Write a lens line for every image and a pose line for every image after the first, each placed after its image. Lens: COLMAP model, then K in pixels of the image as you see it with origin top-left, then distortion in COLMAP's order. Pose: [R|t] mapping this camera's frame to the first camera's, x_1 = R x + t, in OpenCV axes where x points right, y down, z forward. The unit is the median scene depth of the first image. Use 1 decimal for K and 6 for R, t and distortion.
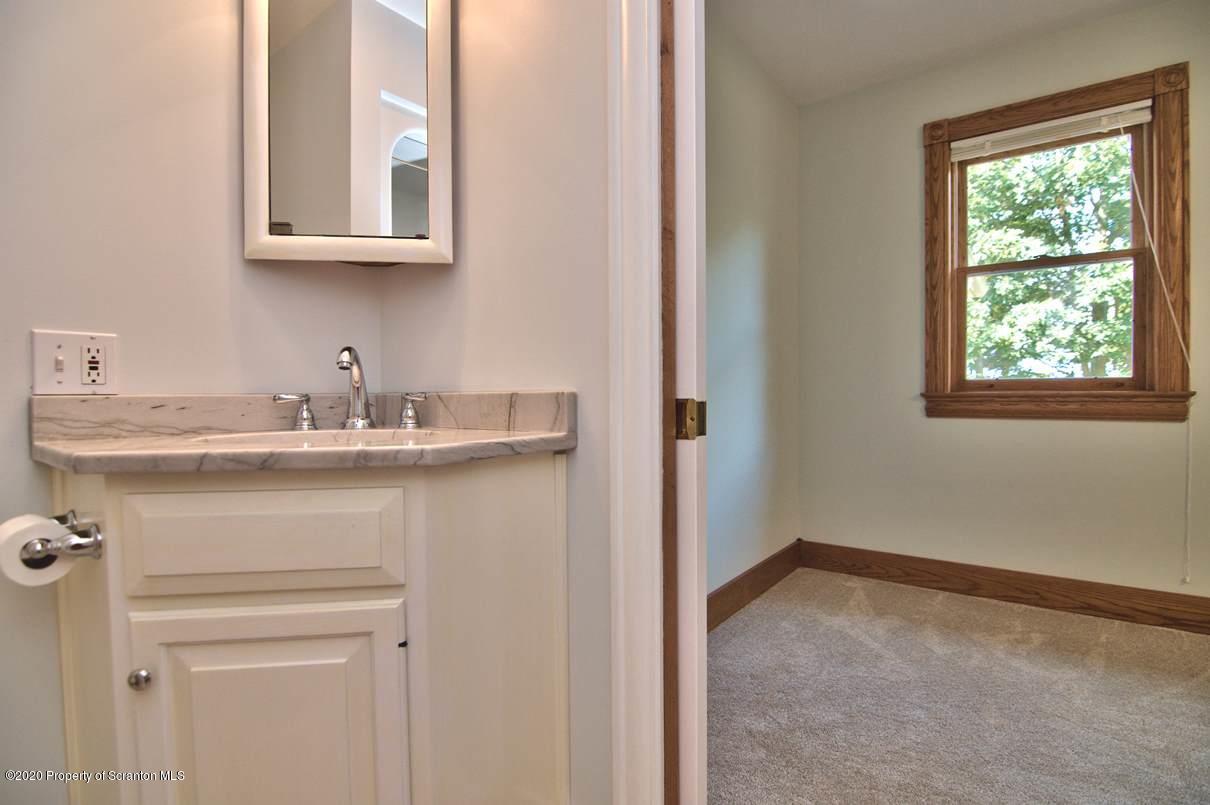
lens RADIAL K [[585.2, 0, 608.0], [0, 585.2, 406.8], [0, 0, 1]] dist [-0.010655, -0.008009]
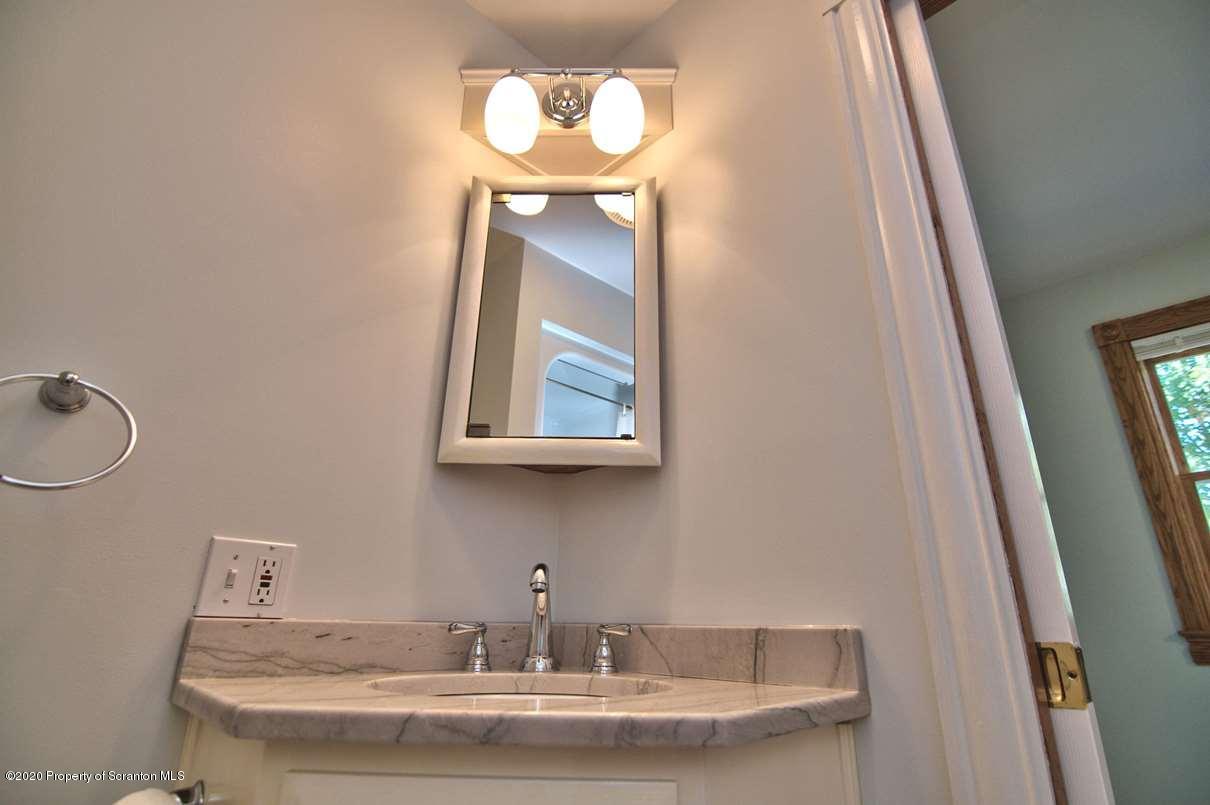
lens RADIAL K [[585.2, 0, 608.6], [0, 585.2, 398.5], [0, 0, 1]] dist [-0.010655, -0.008009]
pose [[0.989354, -0.031530, -0.142069, -0.219814], [-0.024831, 0.925356, -0.378286, -0.008054], [0.143392, 0.377787, 0.914722, 0.158856]]
